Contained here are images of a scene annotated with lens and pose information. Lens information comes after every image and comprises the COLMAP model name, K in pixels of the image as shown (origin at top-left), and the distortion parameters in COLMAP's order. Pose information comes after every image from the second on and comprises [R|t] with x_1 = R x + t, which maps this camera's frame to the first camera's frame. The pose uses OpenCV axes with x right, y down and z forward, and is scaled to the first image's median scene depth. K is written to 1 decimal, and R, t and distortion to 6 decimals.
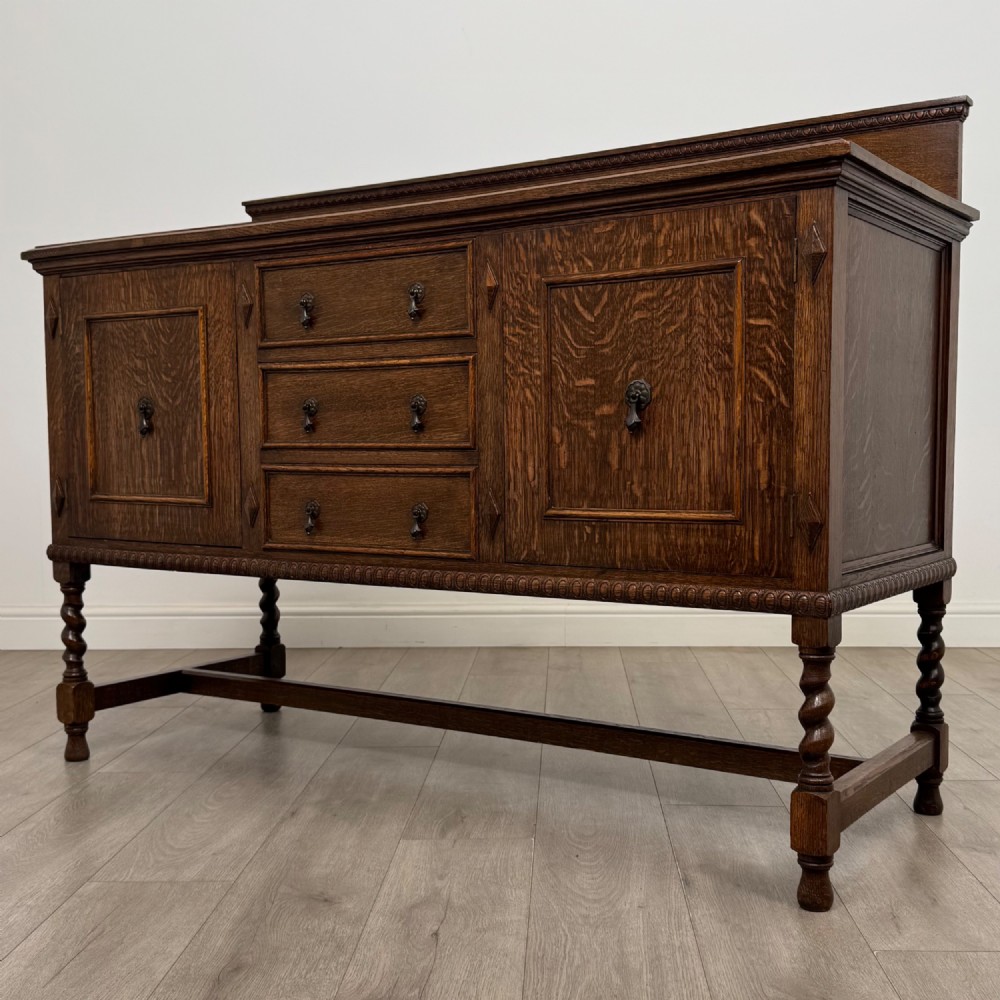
lens RADIAL K [[1283.9, 0, 566.7], [0, 1283.9, 501.8], [0, 0, 1]] dist [0.175118, -0.474619]
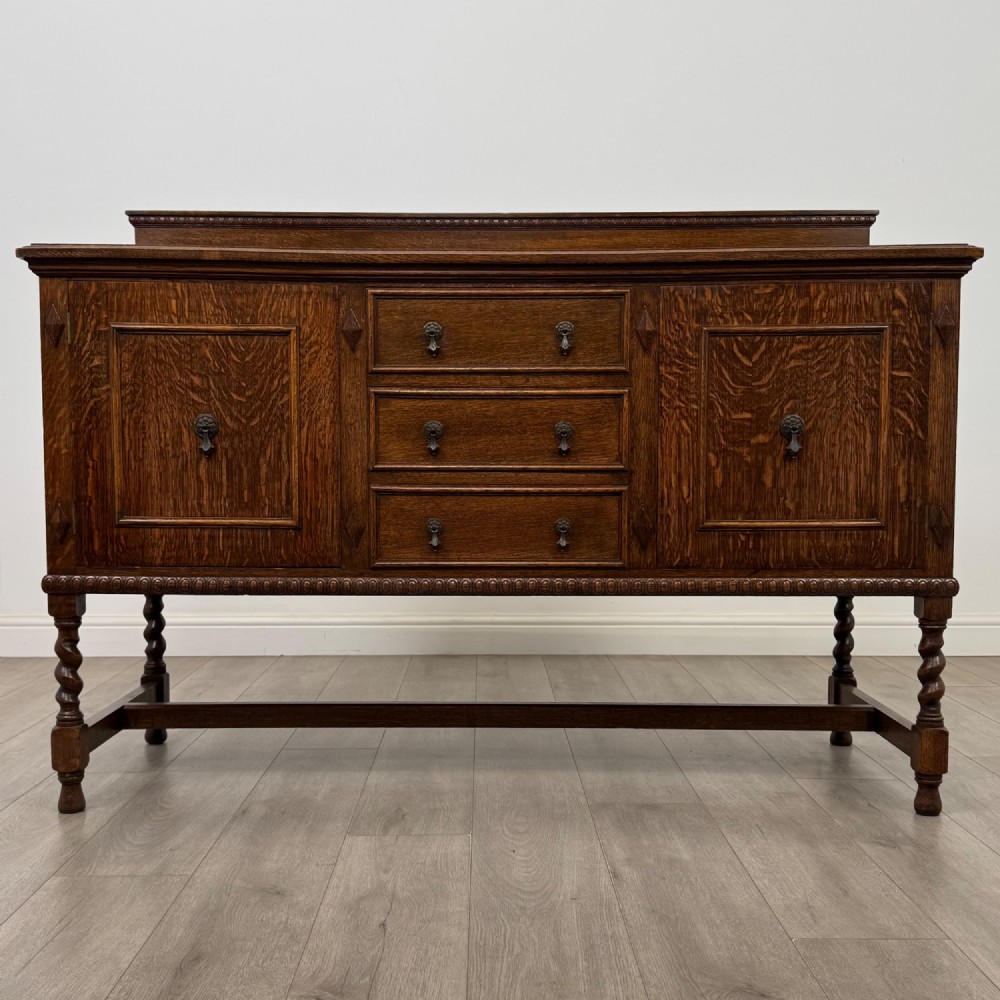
lens RADIAL K [[1185.6, 0, 500.2], [0, 1185.6, 520.6], [0, 0, 1]] dist [0.170491, -0.419117]
pose [[0.845673, -0.019620, 0.533341, -0.745265], [0.019098, 0.999797, 0.006496, -0.005715], [-0.533360, 0.004693, 0.845875, 0.165080]]
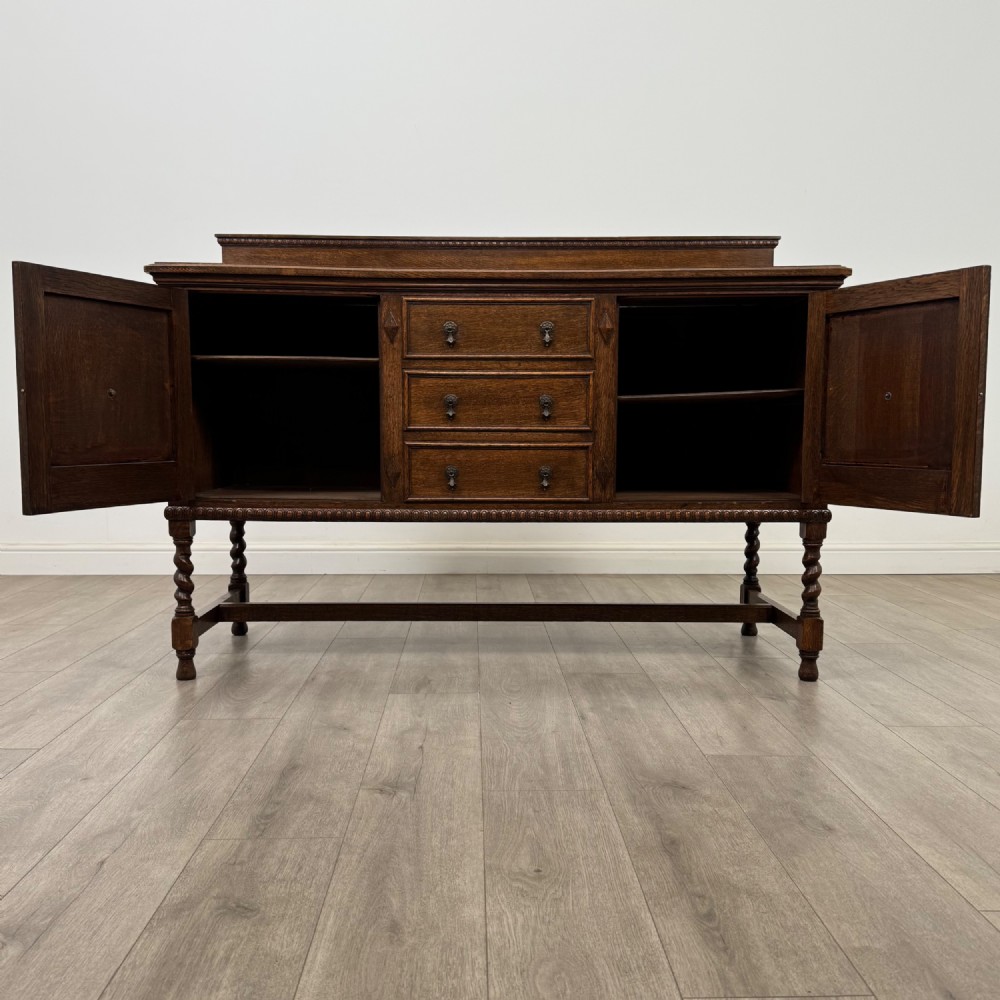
lens RADIAL K [[988.2, 0, 500.0], [0, 988.2, 500.0], [0, 0, 1]] dist [0.164862, -0.412423]
pose [[0.837566, -0.032536, 0.545366, -0.842266], [0.017930, 0.999324, 0.032081, 0.002298], [-0.546041, -0.017091, 0.837584, 0.045399]]
